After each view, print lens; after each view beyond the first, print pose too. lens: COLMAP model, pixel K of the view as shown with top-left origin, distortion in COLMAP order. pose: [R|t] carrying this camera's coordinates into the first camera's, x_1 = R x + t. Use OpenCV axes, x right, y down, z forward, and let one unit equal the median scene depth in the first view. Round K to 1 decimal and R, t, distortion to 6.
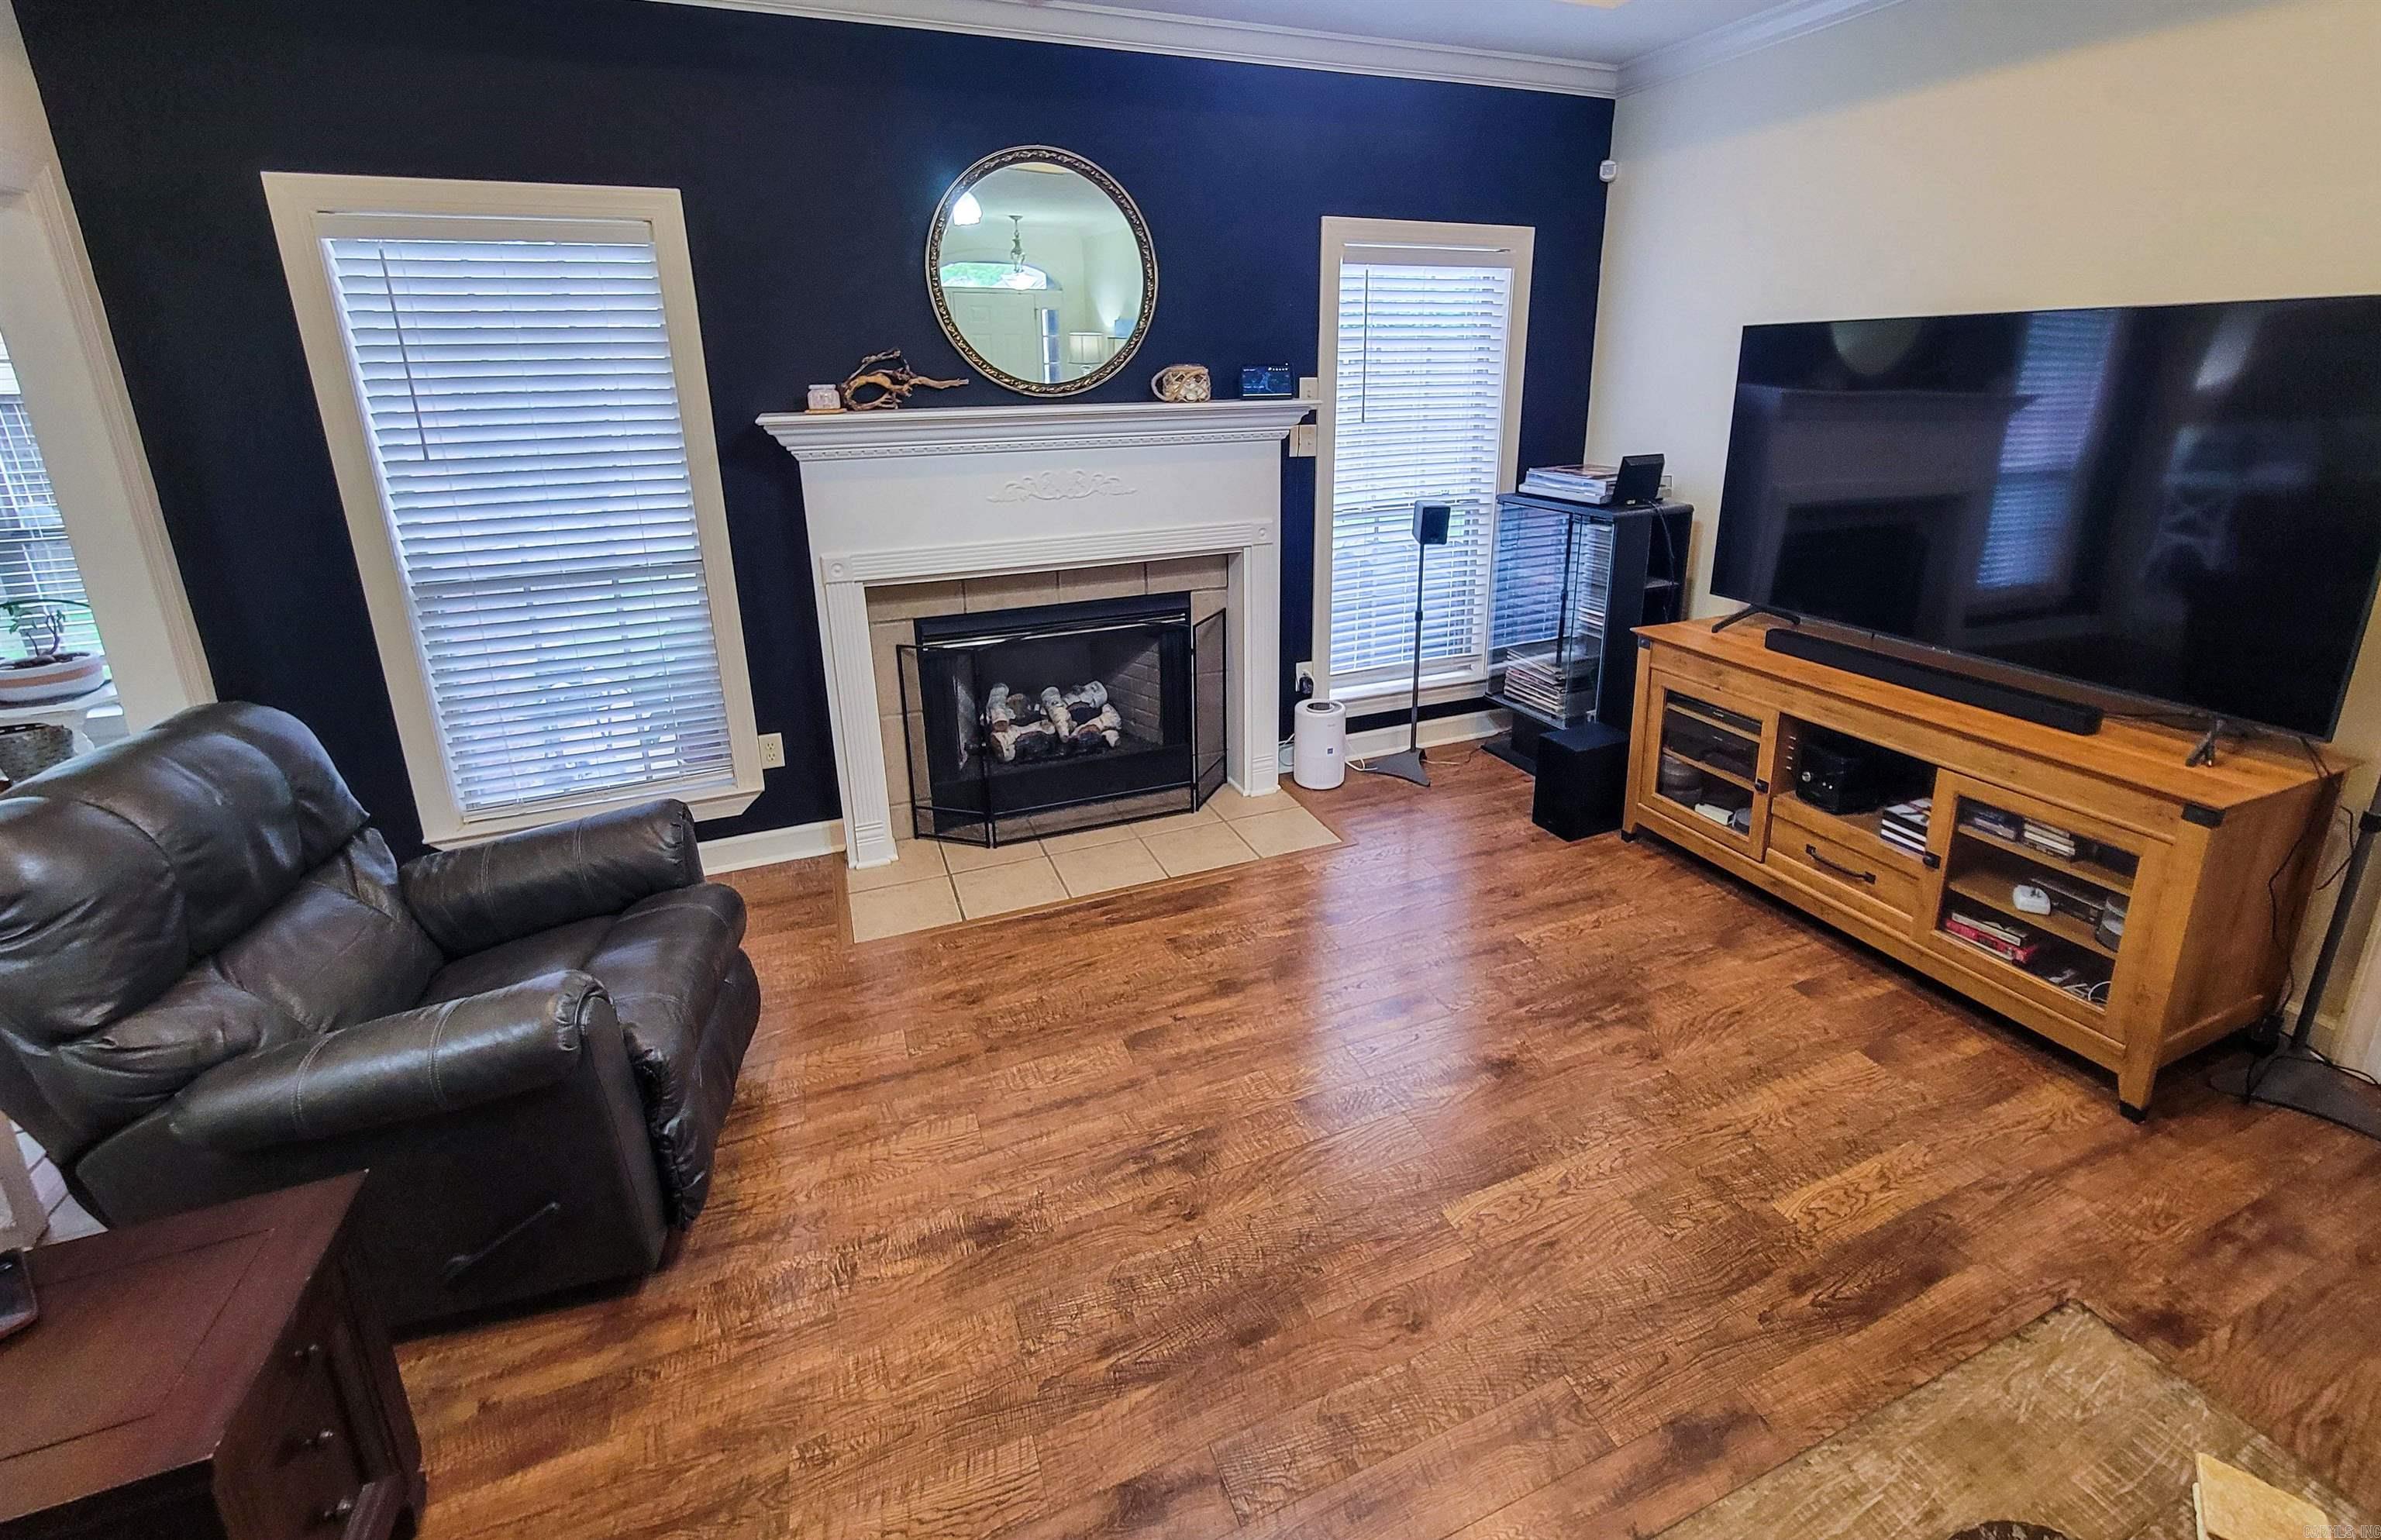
lens RADIAL K [[988.7, 0, 1192.1], [0, 988.7, 636.6], [0, 0, 1]] dist [0.000156, 0.000193]
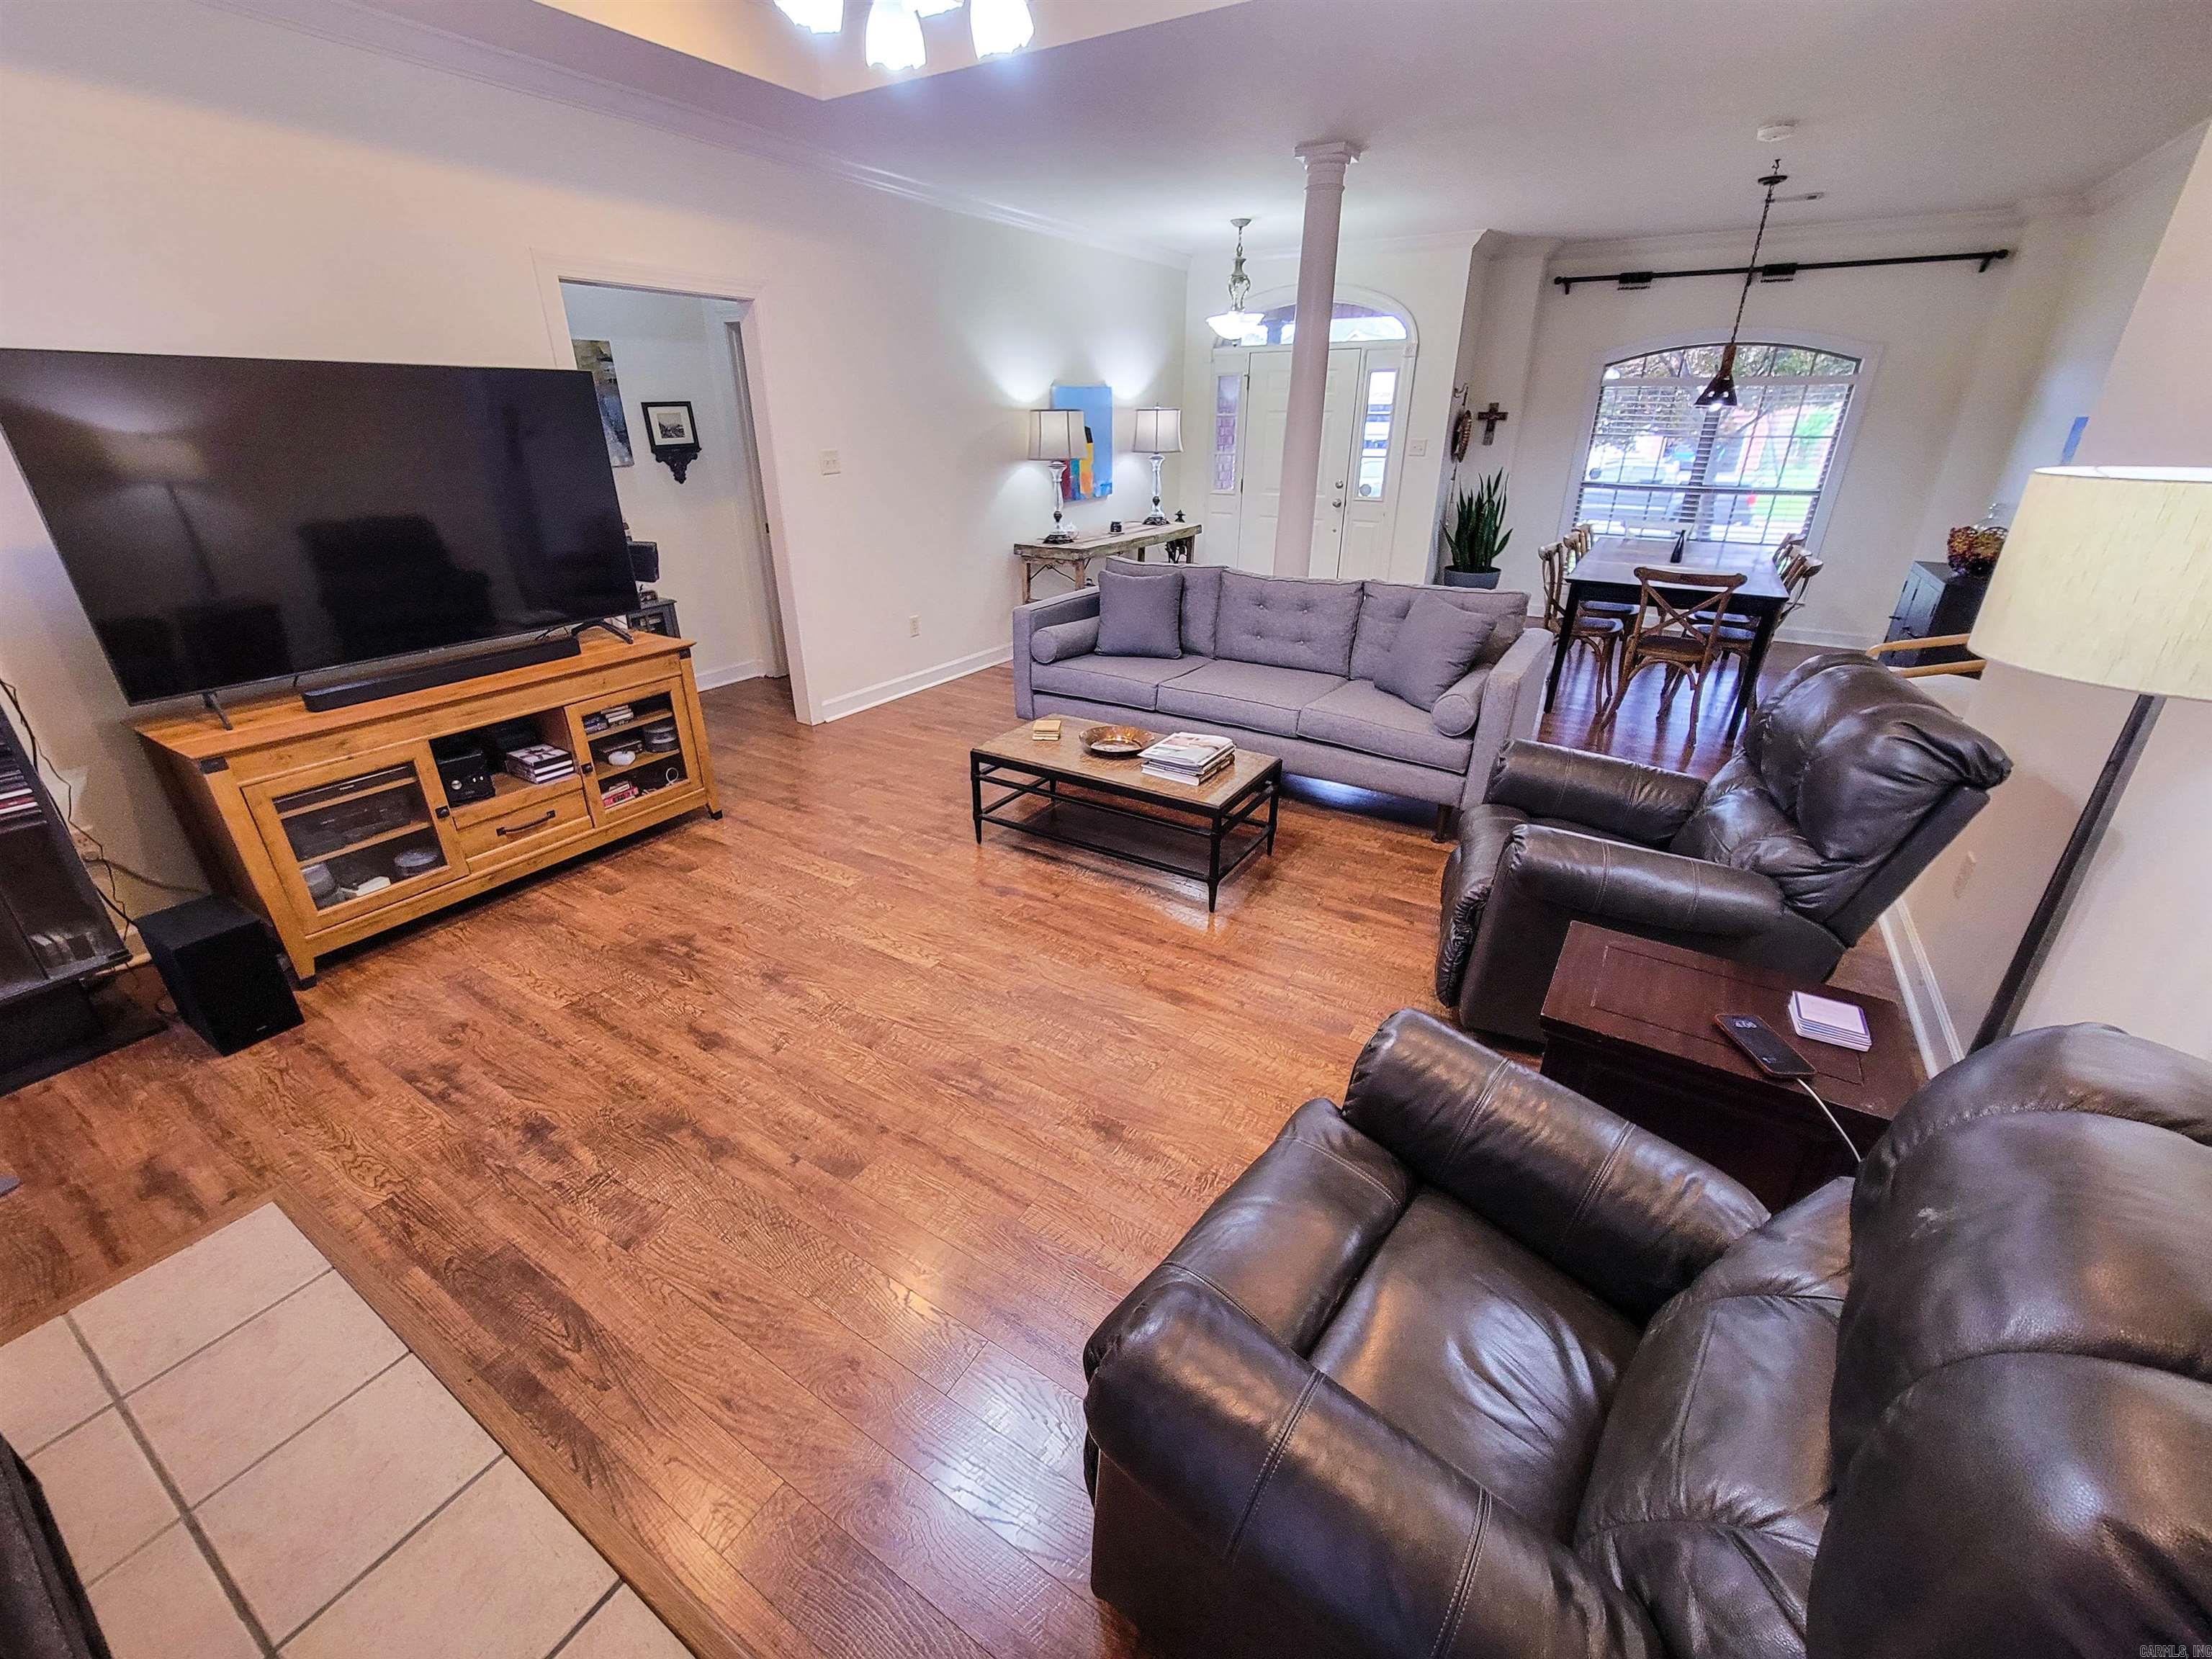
lens RADIAL K [[901.2, 0, 1102.8], [0, 901.2, 818.8], [0, 0, 1]] dist [-0.002579, -0.000777]
pose [[-0.590875, -0.319853, 0.740649, -0.553165], [0.222264, 0.817983, 0.530568, -0.193916], [-0.775542, 0.478119, -0.412234, 0.779215]]
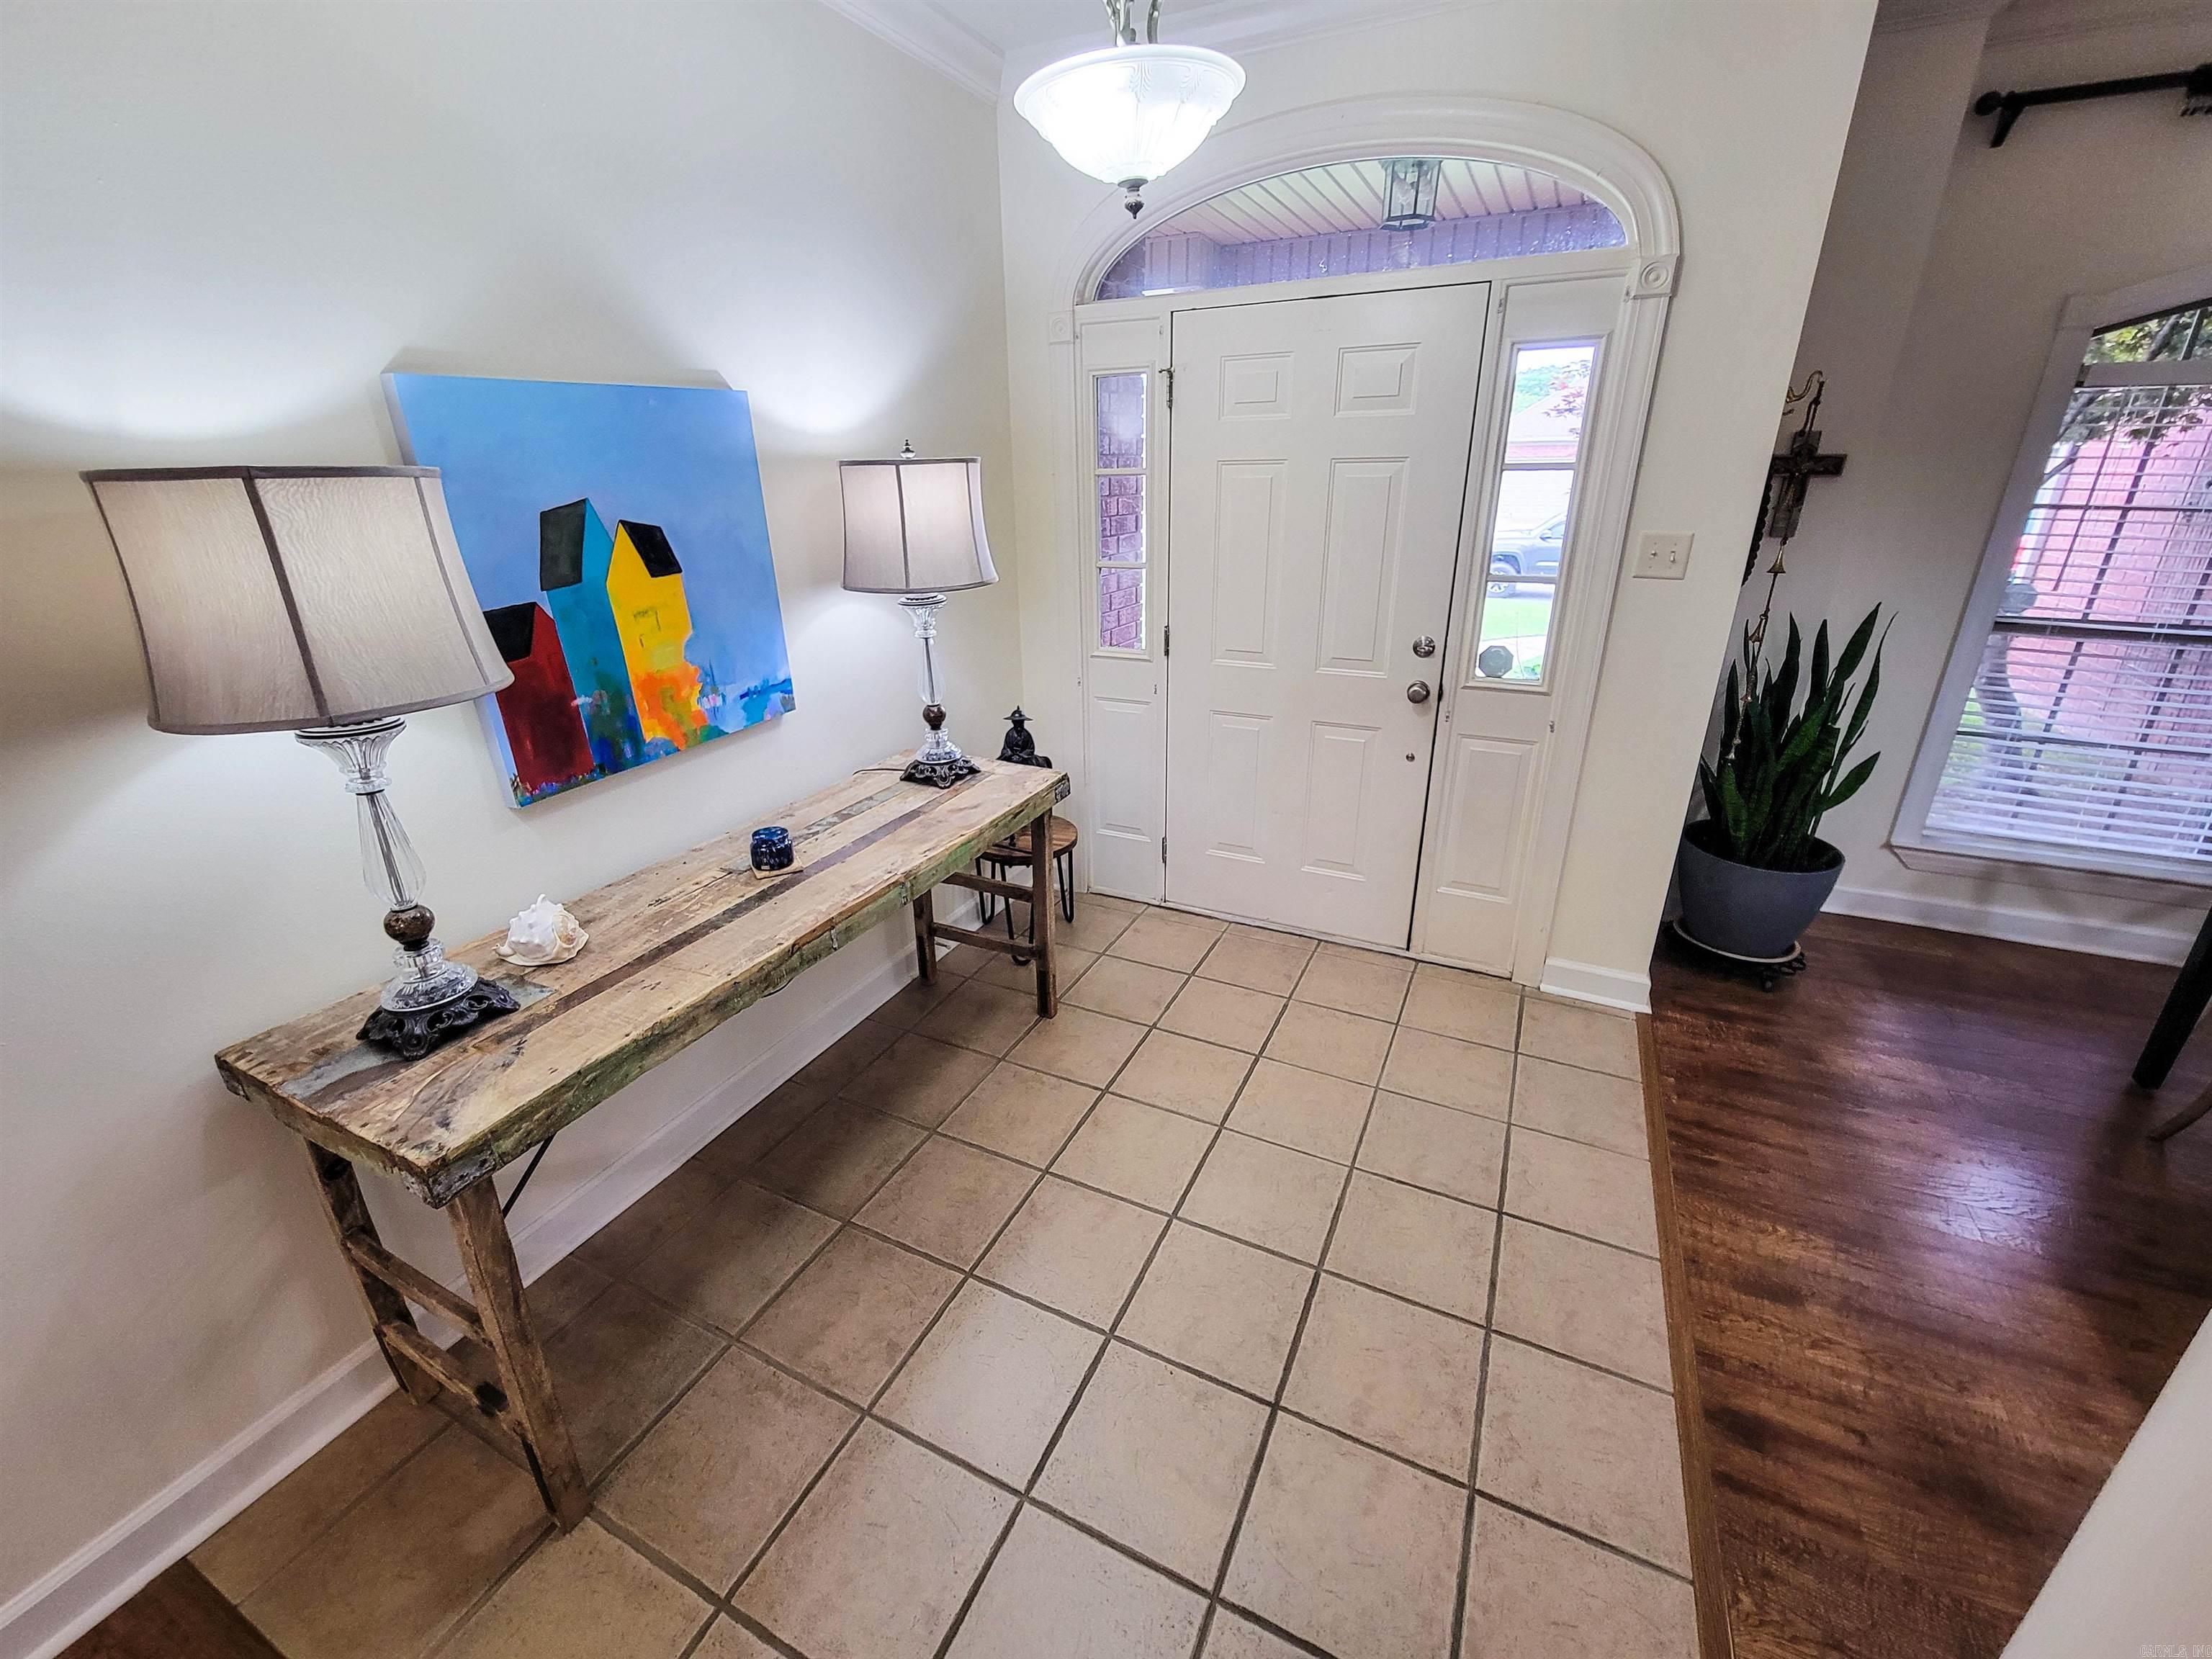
lens RADIAL K [[901.2, 0, 1108.6], [0, 901.2, 818.8], [0, 0, 1]] dist [-0.002579, -0.000777]
pose [[-0.675581, -0.247155, 0.694625, -0.534145], [0.217986, 0.833061, 0.508421, -0.189350], [-0.704324, 0.494899, -0.508924, 0.761786]]
